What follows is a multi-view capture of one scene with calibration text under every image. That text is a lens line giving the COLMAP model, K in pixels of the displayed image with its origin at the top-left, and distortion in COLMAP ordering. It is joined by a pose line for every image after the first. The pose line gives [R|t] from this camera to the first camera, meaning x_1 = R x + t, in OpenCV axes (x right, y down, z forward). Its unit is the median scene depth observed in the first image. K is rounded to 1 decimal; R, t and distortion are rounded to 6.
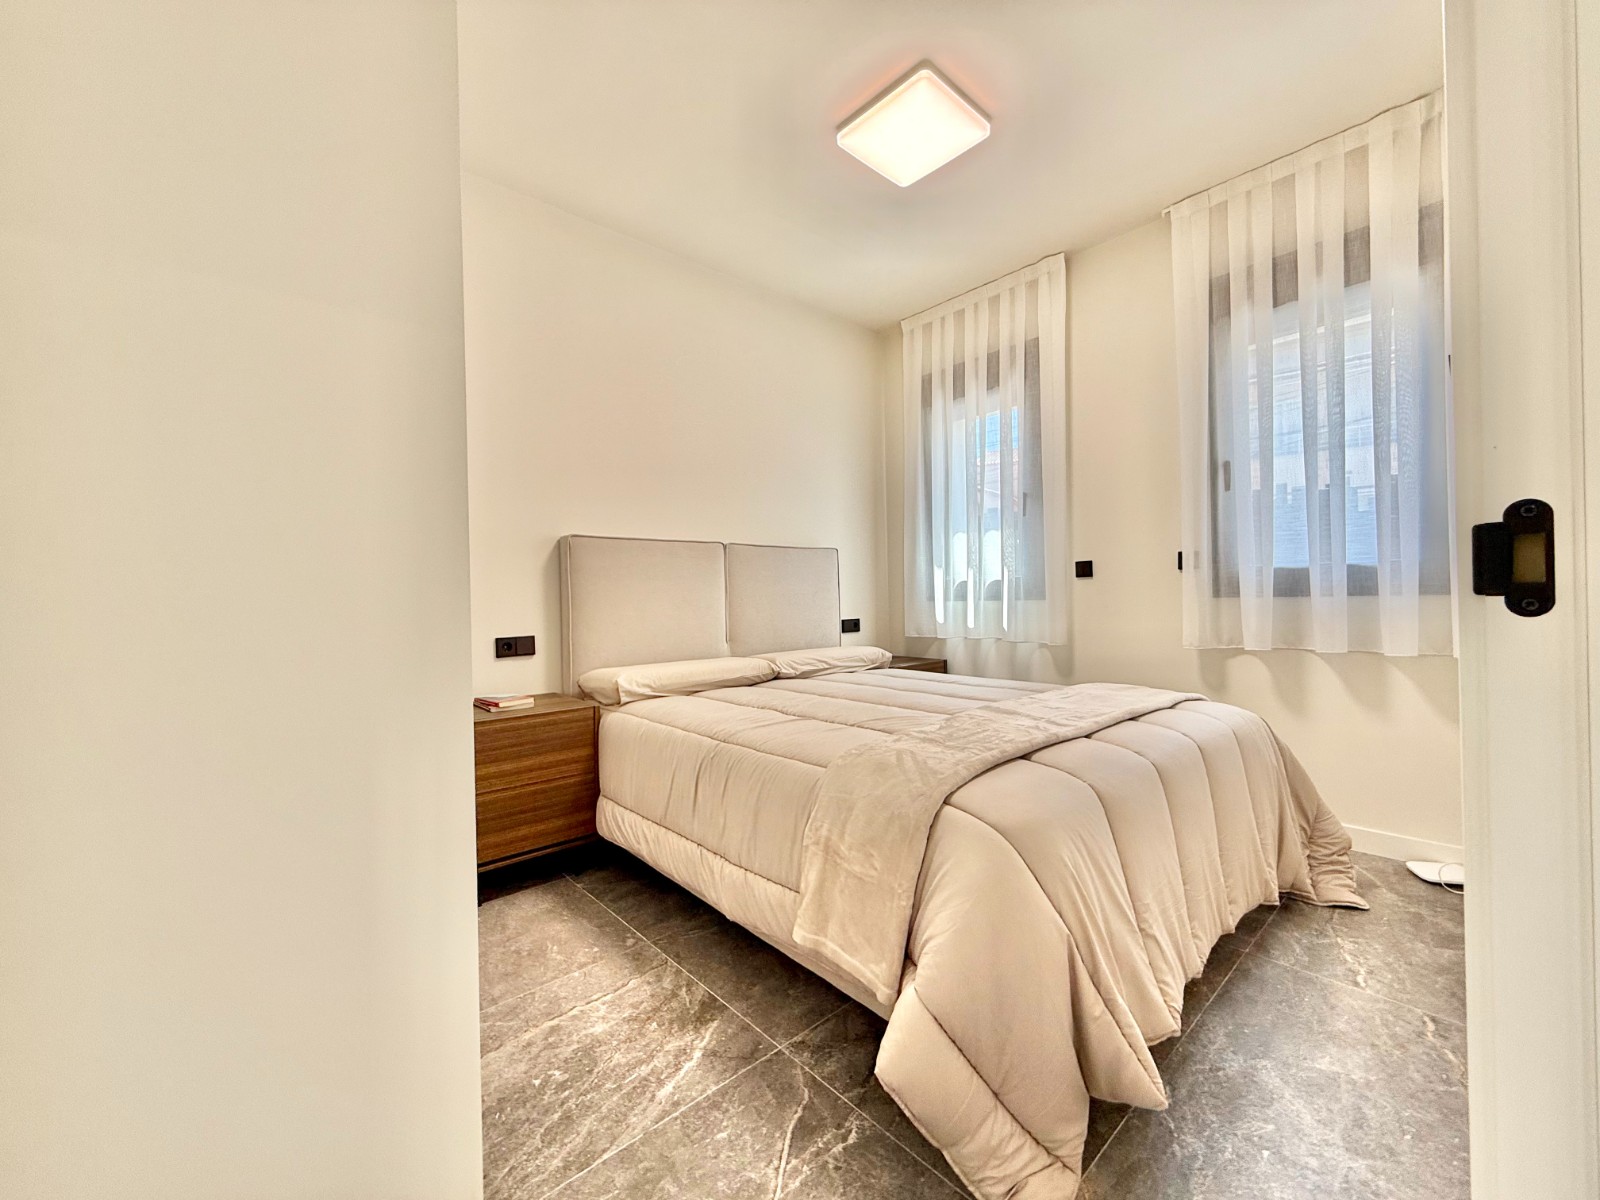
lens RADIAL K [[637.5, 0, 796.8], [0, 637.5, 600.4], [0, 0, 1]] dist [-0.001902, 0.000435]
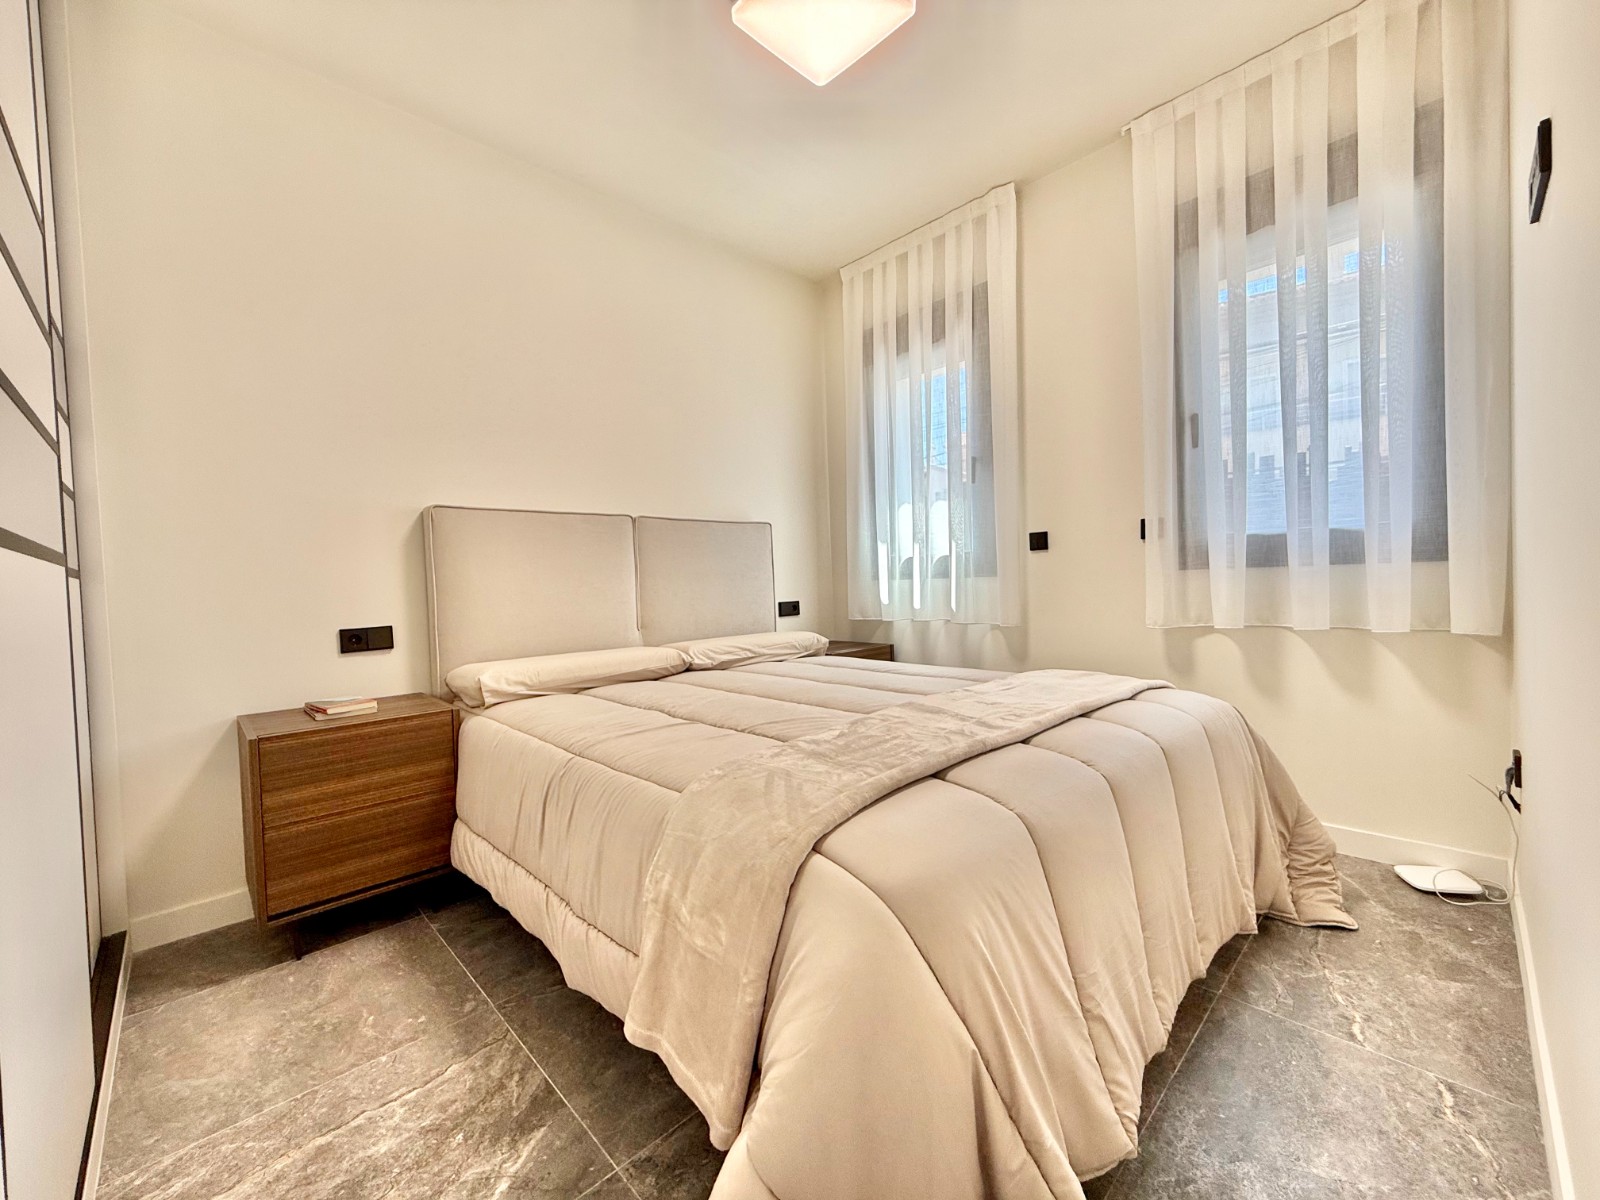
lens RADIAL K [[637.5, 0, 797.7], [0, 637.5, 600.7], [0, 0, 1]] dist [-0.001902, 0.000435]
pose [[0.999083, -0.015702, 0.039837, 0.103278], [0.014770, 0.999613, 0.023577, 0.011544], [-0.040192, -0.022967, 0.998928, 0.159926]]
